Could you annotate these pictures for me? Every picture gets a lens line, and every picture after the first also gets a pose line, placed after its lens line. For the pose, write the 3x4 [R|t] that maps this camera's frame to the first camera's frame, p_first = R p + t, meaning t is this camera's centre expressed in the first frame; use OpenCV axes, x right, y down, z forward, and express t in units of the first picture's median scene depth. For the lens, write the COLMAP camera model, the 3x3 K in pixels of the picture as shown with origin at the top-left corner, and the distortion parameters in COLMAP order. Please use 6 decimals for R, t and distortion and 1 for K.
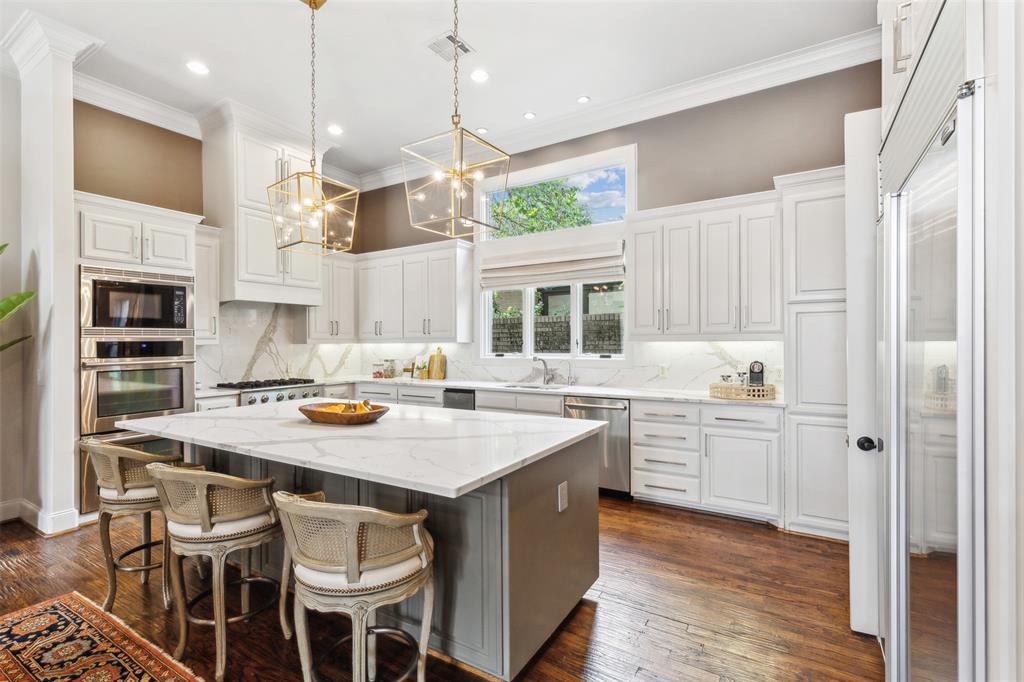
lens RADIAL K [[461.8, 0, 515.3], [0, 461.8, 341.8], [0, 0, 1]] dist [0.004137, -0.000347]
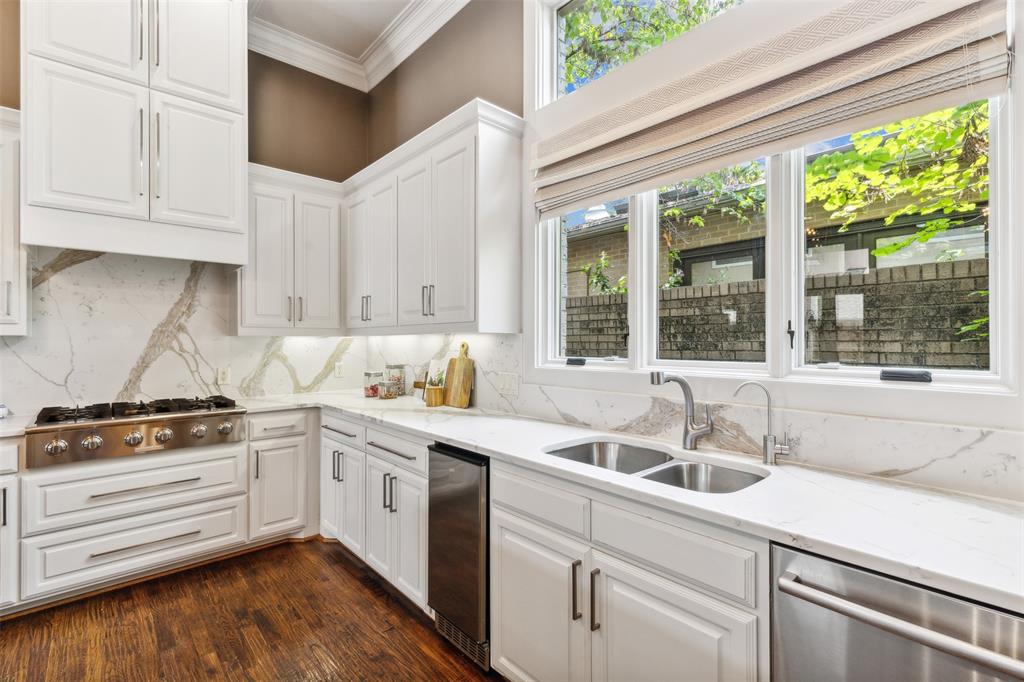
lens RADIAL K [[464.0, 0, 515.9], [0, 464.0, 337.9], [0, 0, 1]] dist [0.005943, -0.000369]
pose [[0.959944, 0.003321, -0.280173, 0.038711], [-0.004205, 0.999988, -0.002554, 0.008261], [0.280161, 0.003630, 0.959946, 0.641963]]
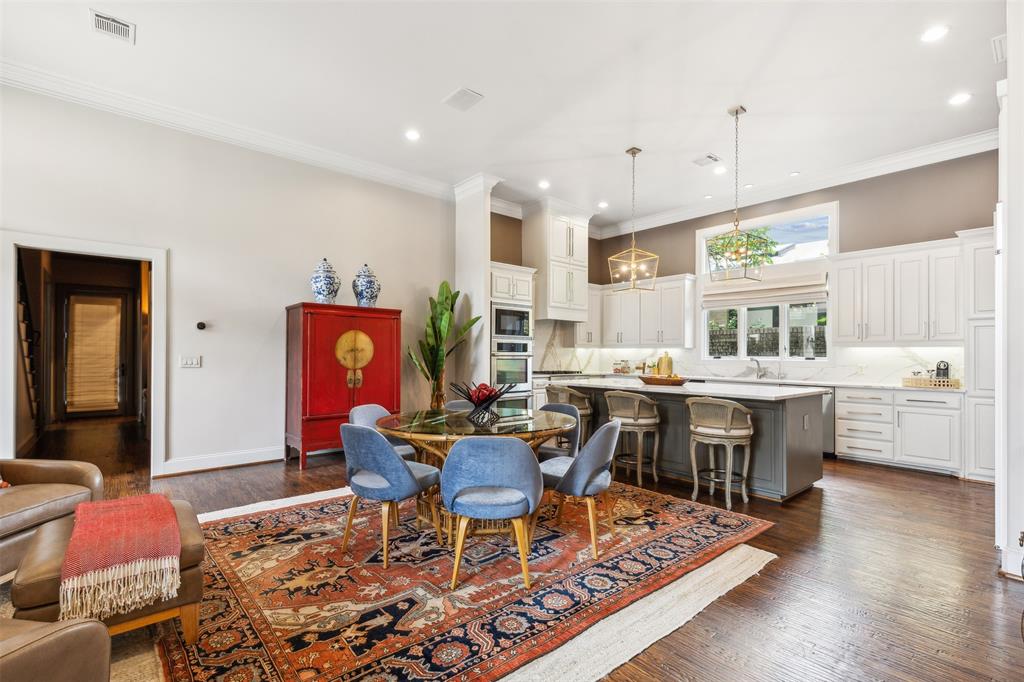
lens RADIAL K [[467.0, 0, 513.8], [0, 467.0, 346.0], [0, 0, 1]] dist [0.003210, -0.000447]
pose [[0.952842, 0.011527, -0.303248, -0.214688], [-0.017835, 0.999678, -0.018038, 0.034249], [0.302943, 0.022596, 0.952741, -0.560224]]
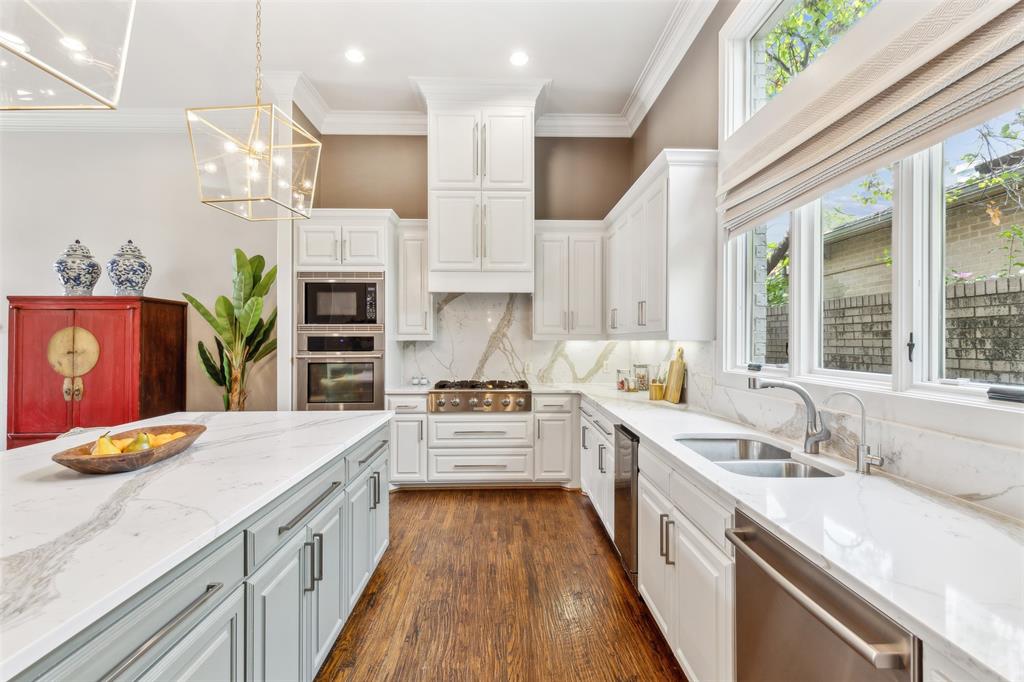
lens RADIAL K [[464.0, 0, 515.9], [0, 464.0, 337.9], [0, 0, 1]] dist [0.005943, -0.000369]
pose [[0.544869, 0.004506, -0.838509, 0.261853], [-0.004245, 0.999988, 0.002616, -0.002196], [0.838510, 0.002134, 0.544882, 0.612254]]
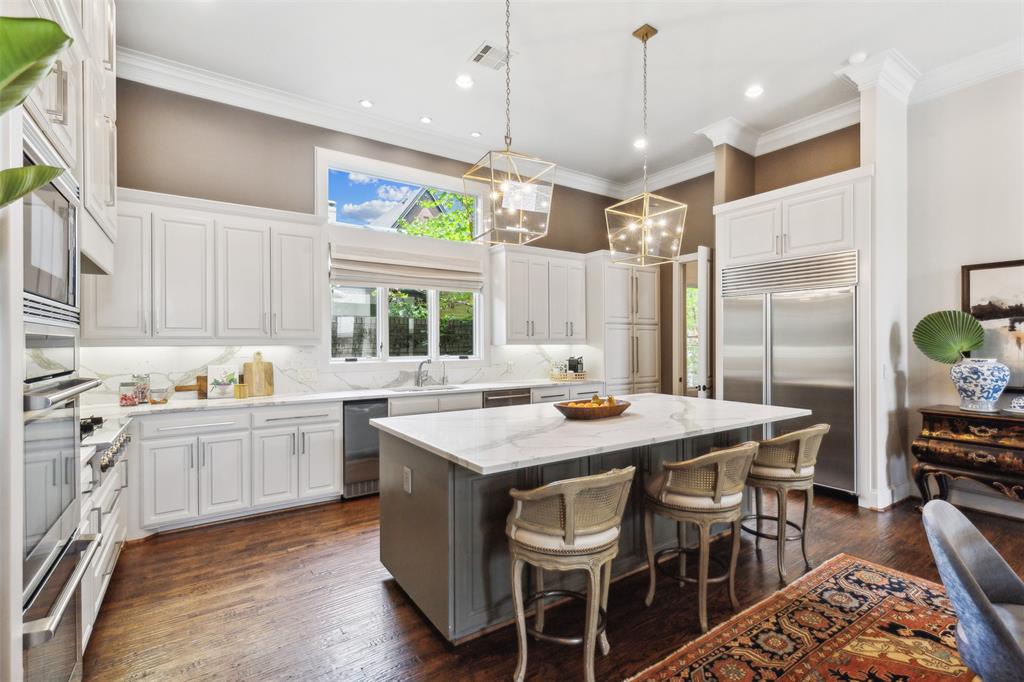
lens RADIAL K [[467.0, 0, 513.8], [0, 467.0, 346.0], [0, 0, 1]] dist [0.003210, -0.000447]
pose [[0.407570, 0.002864, 0.913170, -0.815133], [0.001574, 0.999991, -0.003839, 0.007321], [-0.913173, 0.003002, 0.407562, 0.408368]]
